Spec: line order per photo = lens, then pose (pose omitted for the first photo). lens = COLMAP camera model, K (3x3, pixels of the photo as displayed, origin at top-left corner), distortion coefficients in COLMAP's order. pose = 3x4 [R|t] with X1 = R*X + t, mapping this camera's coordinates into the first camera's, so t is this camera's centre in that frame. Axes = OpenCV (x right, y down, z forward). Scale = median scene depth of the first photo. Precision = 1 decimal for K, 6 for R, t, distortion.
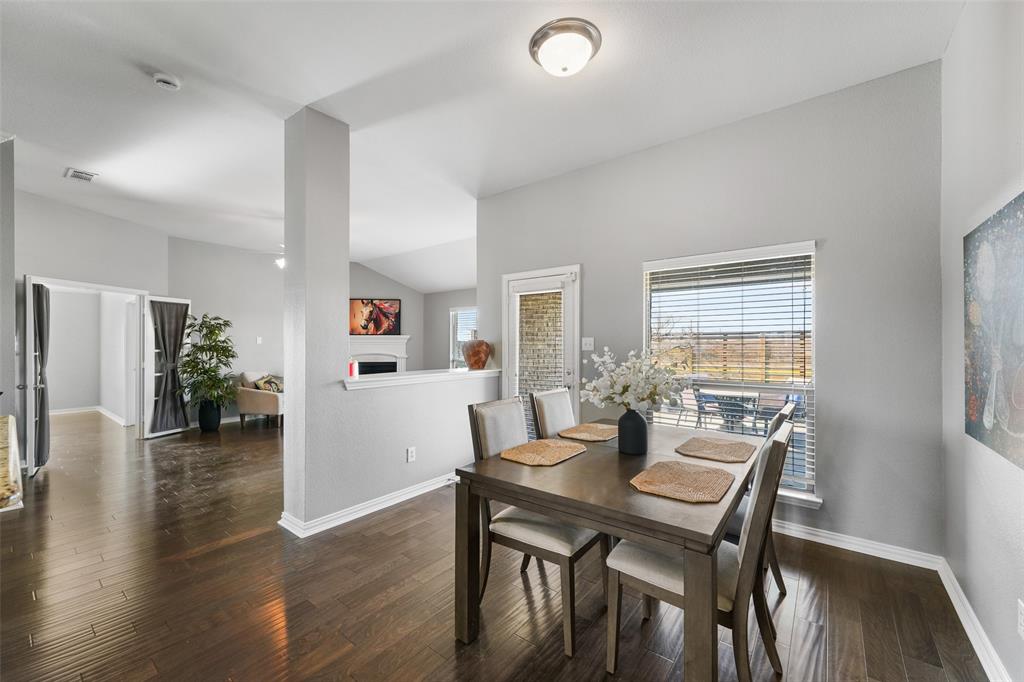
lens RADIAL K [[403.8, 0, 507.2], [0, 403.8, 345.0], [0, 0, 1]] dist [0.012449, -0.002403]
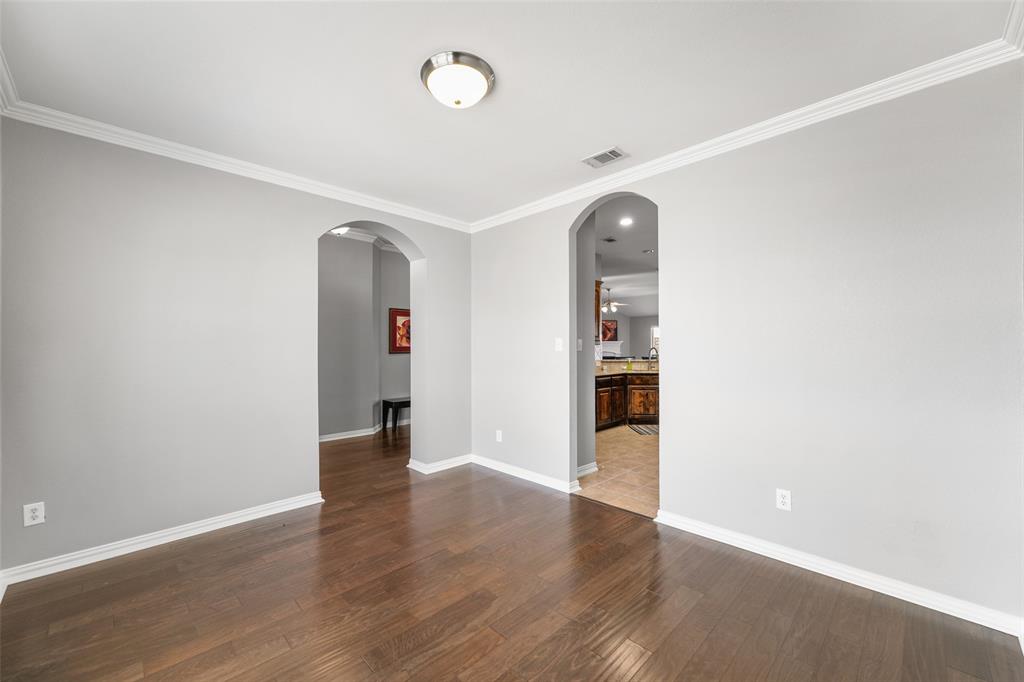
lens RADIAL K [[403.8, 0, 509.5], [0, 403.8, 344.0], [0, 0, 1]] dist [0.012449, -0.002403]
pose [[0.993247, -0.006599, -0.115835, -0.695786], [0.005534, 0.999939, -0.009513, 0.002742], [0.115891, 0.008808, 0.993223, -1.035081]]
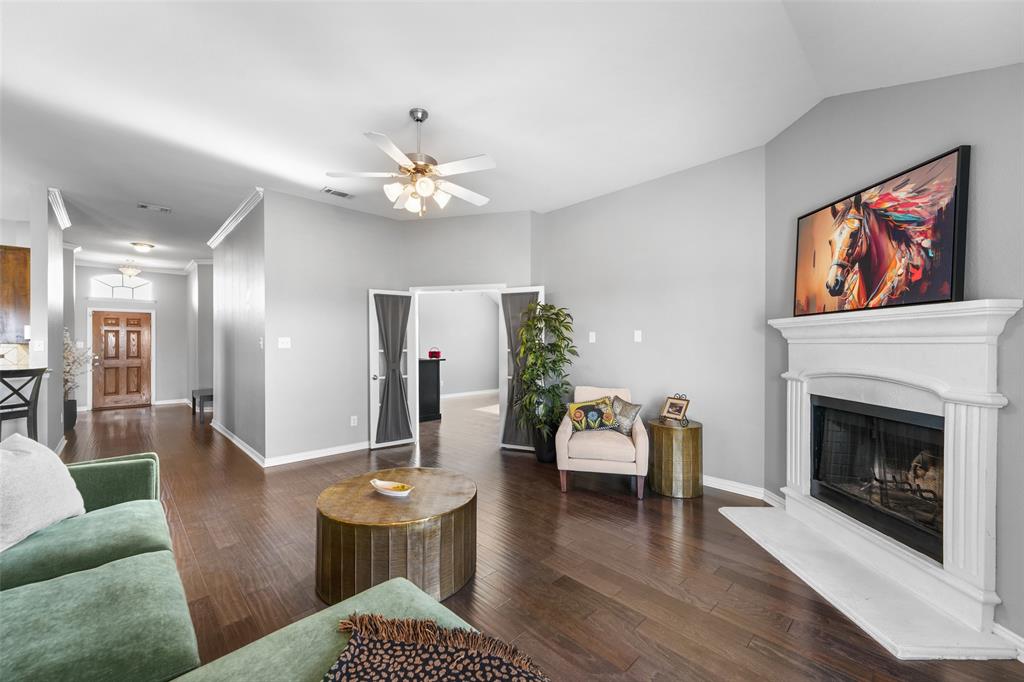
lens RADIAL K [[403.8, 0, 503.4], [0, 403.8, 340.7], [0, 0, 1]] dist [0.012449, -0.002403]
pose [[-0.133353, -0.002376, -0.991066, -0.002717], [0.004570, 0.999985, -0.003013, -0.004483], [0.991058, -0.004931, -0.133340, 1.029929]]
